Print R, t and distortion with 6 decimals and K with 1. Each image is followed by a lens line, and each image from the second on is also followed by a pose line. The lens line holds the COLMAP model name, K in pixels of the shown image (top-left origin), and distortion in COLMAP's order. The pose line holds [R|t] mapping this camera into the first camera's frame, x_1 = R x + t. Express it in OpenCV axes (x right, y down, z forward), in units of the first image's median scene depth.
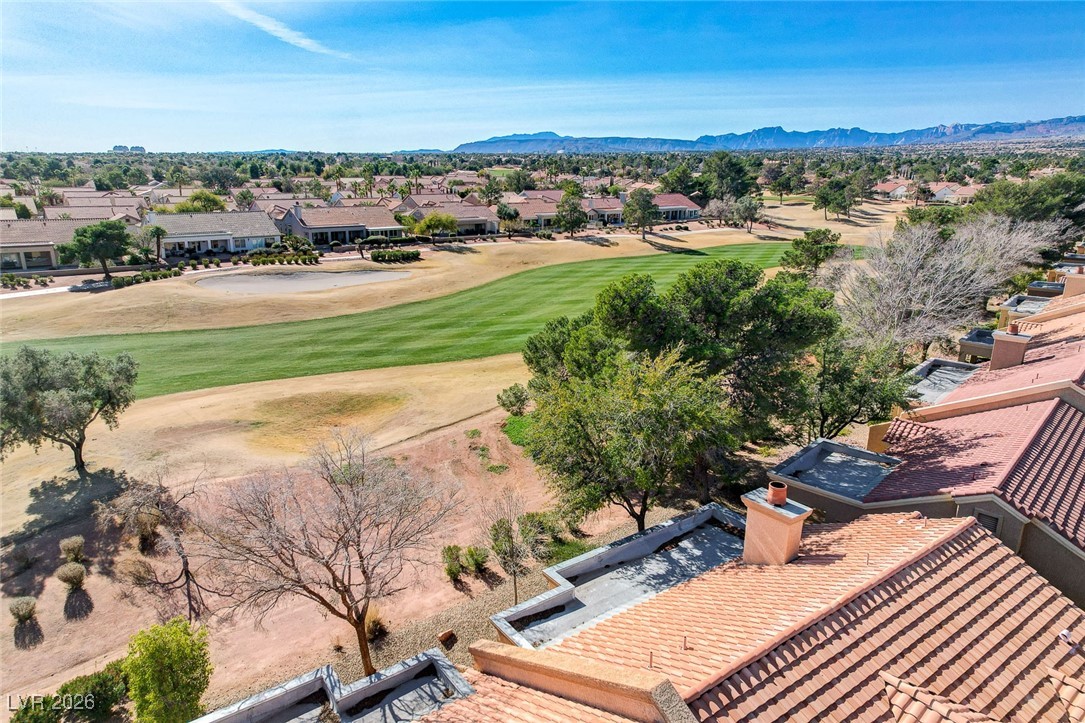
lens RADIAL K [[692.3, 0, 541.8], [0, 692.3, 363.0], [0, 0, 1]] dist [-0.040472, 0.054617]
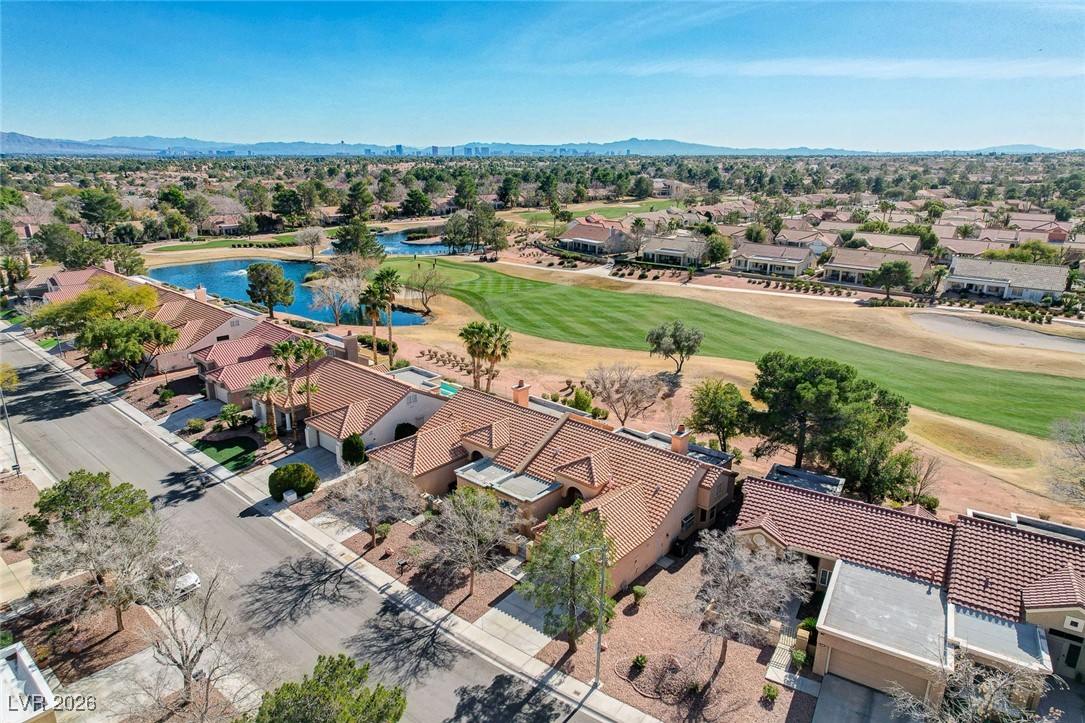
lens RADIAL K [[686.0, 0, 549.5], [0, 686.0, 369.6], [0, 0, 1]] dist [-0.043130, 0.057596]
pose [[0.236159, 0.290183, -0.927374, 0.567465], [-0.276123, 0.935067, 0.222274, -0.103449], [0.931657, 0.203577, 0.300951, -0.071344]]
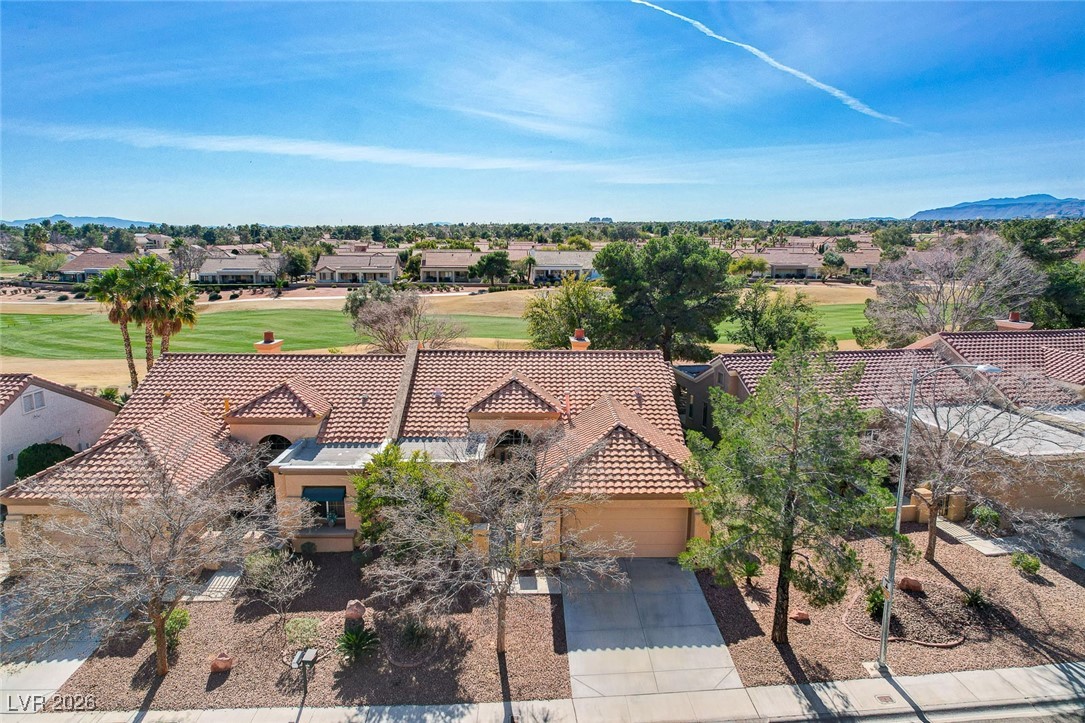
lens RADIAL K [[683.8, 0, 544.0], [0, 683.8, 363.7], [0, 0, 1]] dist [-0.041974, 0.051809]
pose [[0.821838, 0.102804, -0.560369, 0.285482], [-0.152976, 0.987284, -0.043229, 0.078050], [0.548799, 0.121250, 0.827114, -0.127588]]
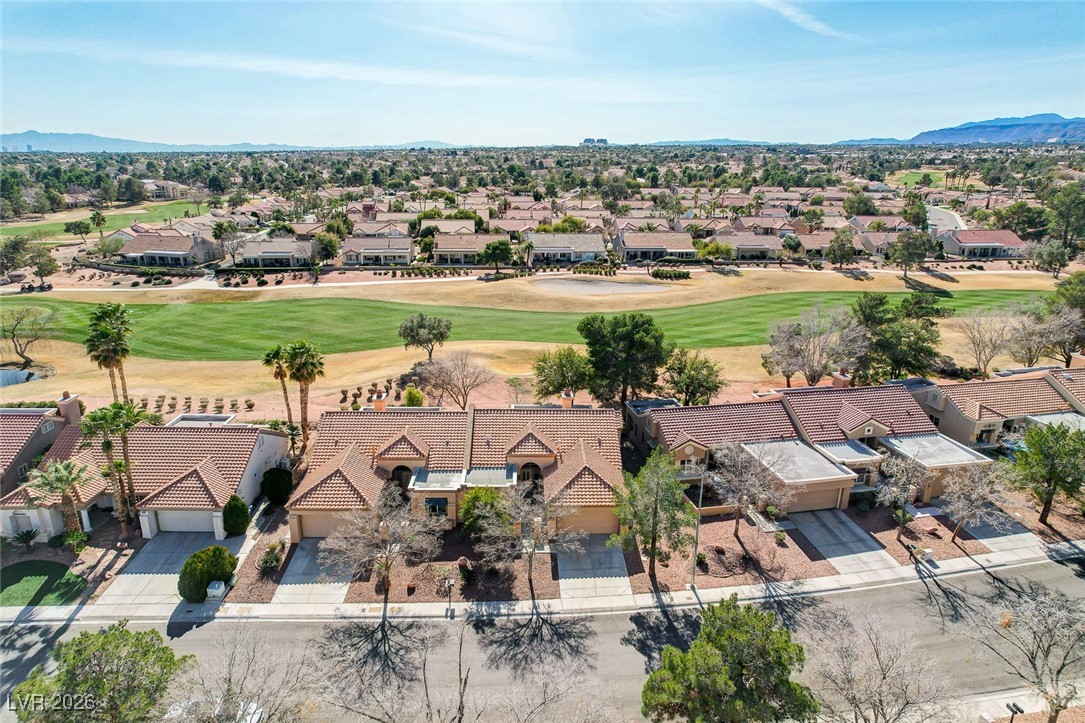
lens RADIAL K [[680.5, 0, 545.7], [0, 680.5, 365.1], [0, 0, 1]] dist [-0.045965, 0.059497]
pose [[0.828358, 0.166934, -0.534749, 0.407887], [-0.156430, 0.985526, 0.065334, -0.025054], [0.537916, 0.029531, 0.842481, -0.355624]]
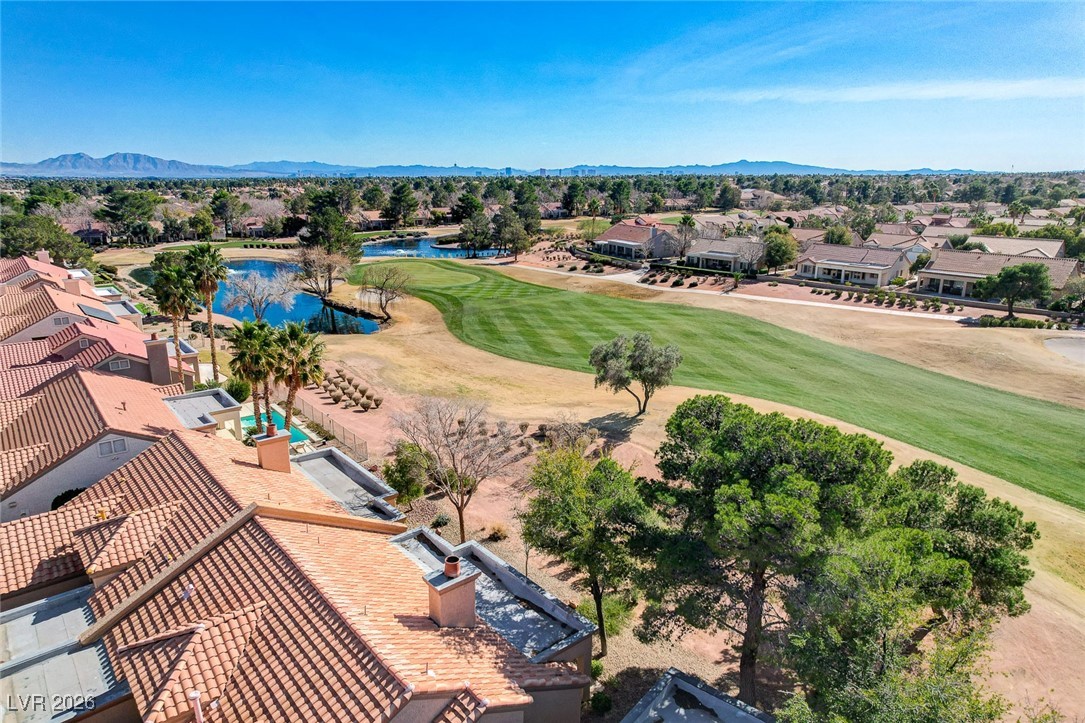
lens RADIAL K [[680.5, 0, 545.7], [0, 680.5, 365.1], [0, 0, 1]] dist [-0.045965, 0.059497]
pose [[0.082188, 0.264222, -0.960954, 0.295264], [-0.278653, 0.931852, 0.232388, -0.095180], [0.956869, 0.248673, 0.150214, 0.192791]]
